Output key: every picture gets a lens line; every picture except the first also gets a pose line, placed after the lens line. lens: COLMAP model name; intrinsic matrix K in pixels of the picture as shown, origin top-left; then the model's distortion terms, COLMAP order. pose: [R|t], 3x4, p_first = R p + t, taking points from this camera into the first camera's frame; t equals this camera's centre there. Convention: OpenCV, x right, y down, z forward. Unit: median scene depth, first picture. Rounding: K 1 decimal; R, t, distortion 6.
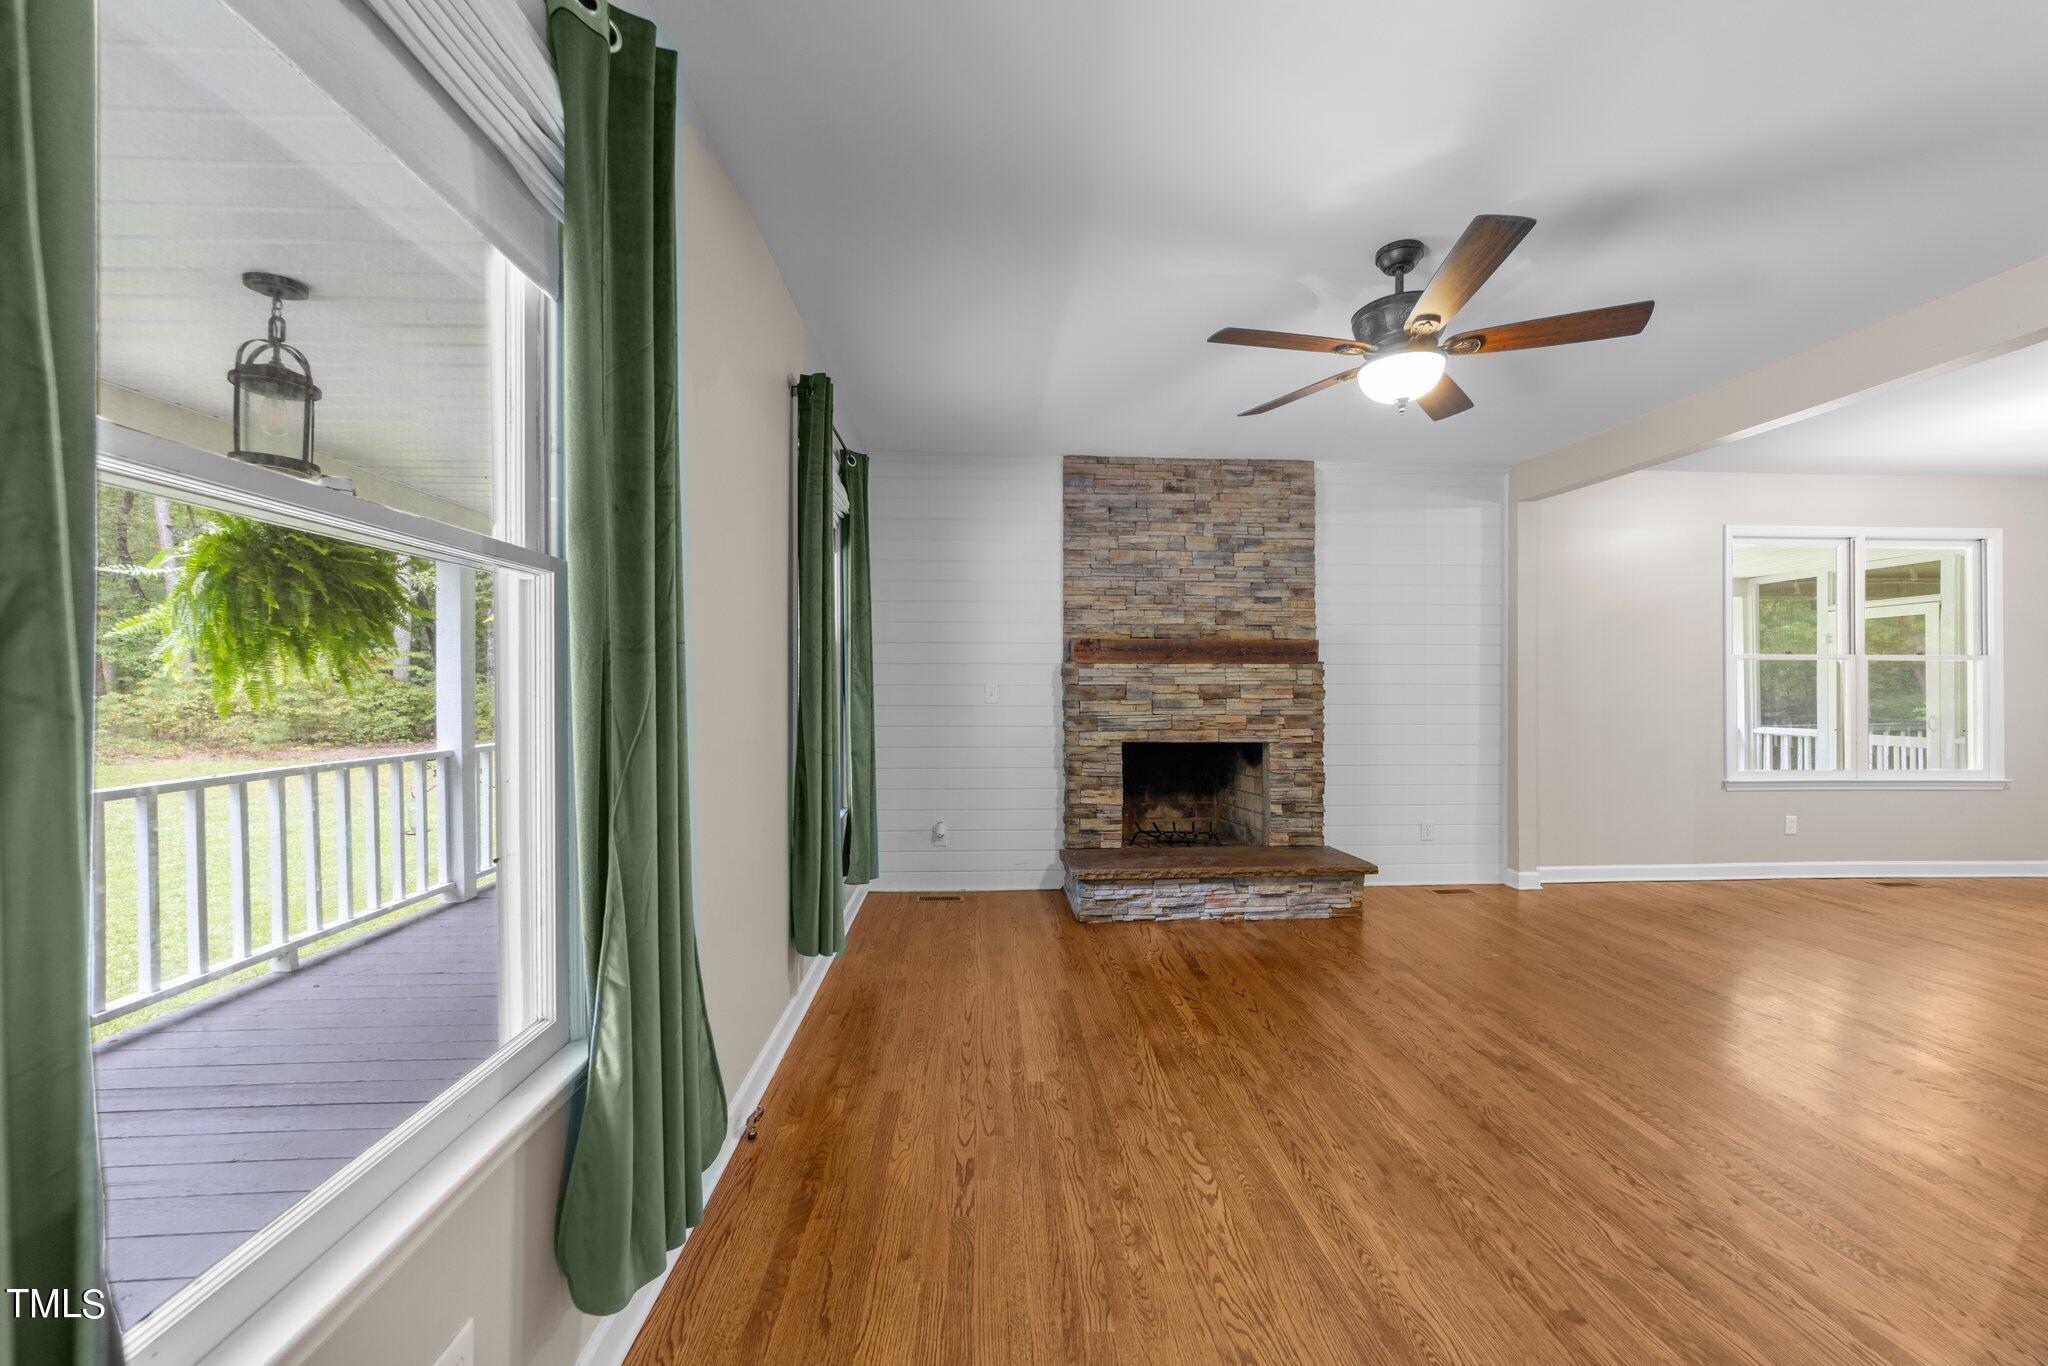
lens RADIAL K [[1643.9, 0, 1023.1], [0, 1643.9, 685.9], [0, 0, 1]] dist [-0.000166, 0.000448]
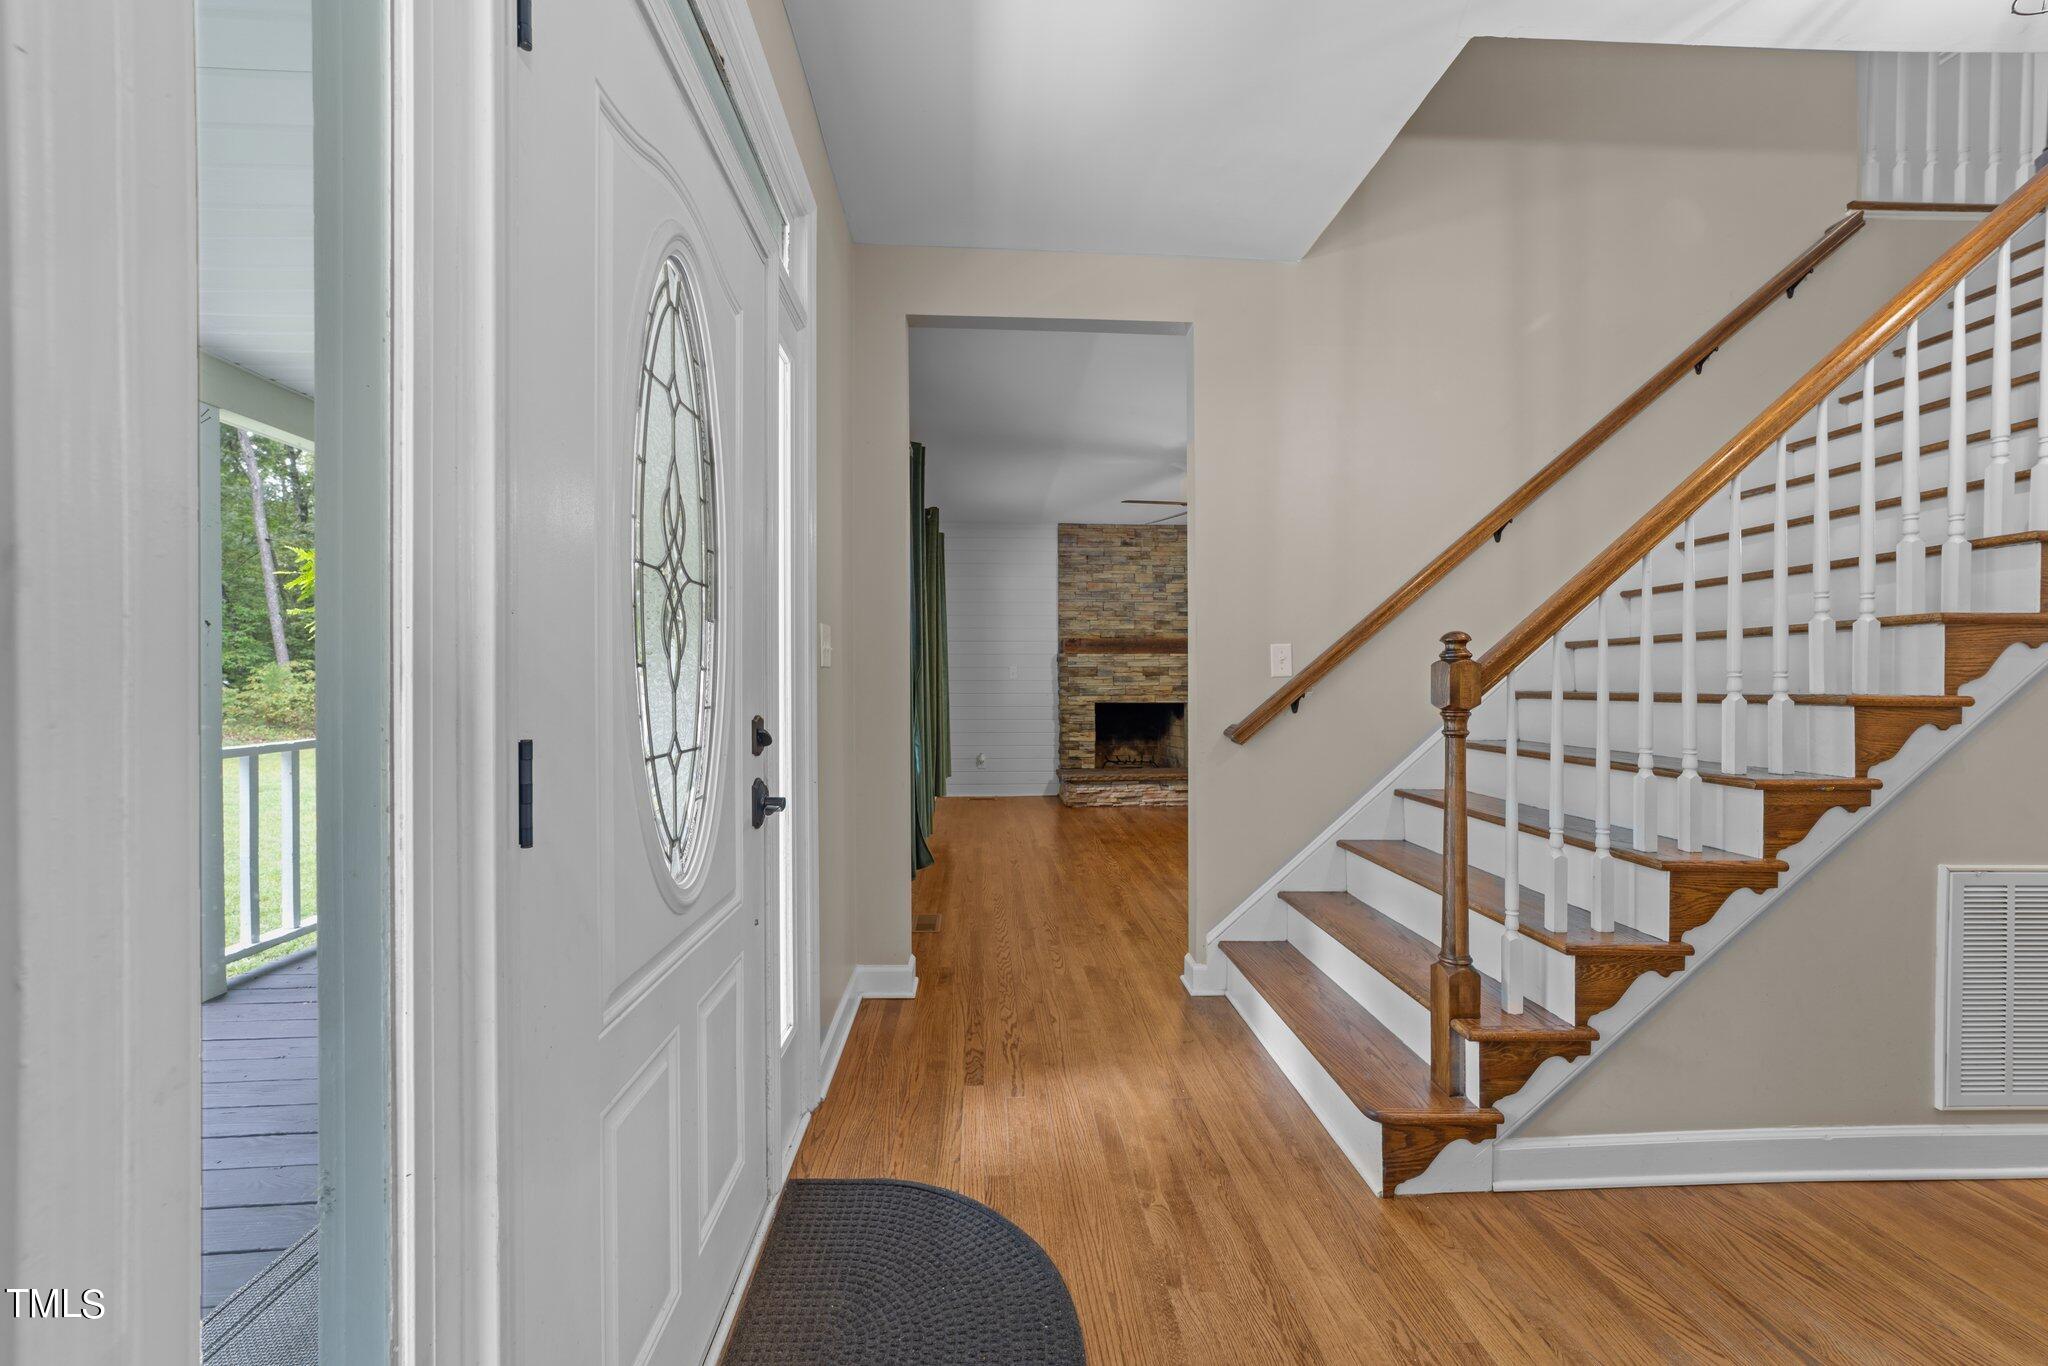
lens RADIAL K [[1643.9, 0, 1026.9], [0, 1643.9, 683.2], [0, 0, 1]] dist [-0.000166, 0.000448]
pose [[0.999994, -0.003137, 0.001079, -0.007917], [0.003137, 0.999995, -0.000514, 0.015790], [-0.001077, 0.000517, 0.999999, -0.605849]]
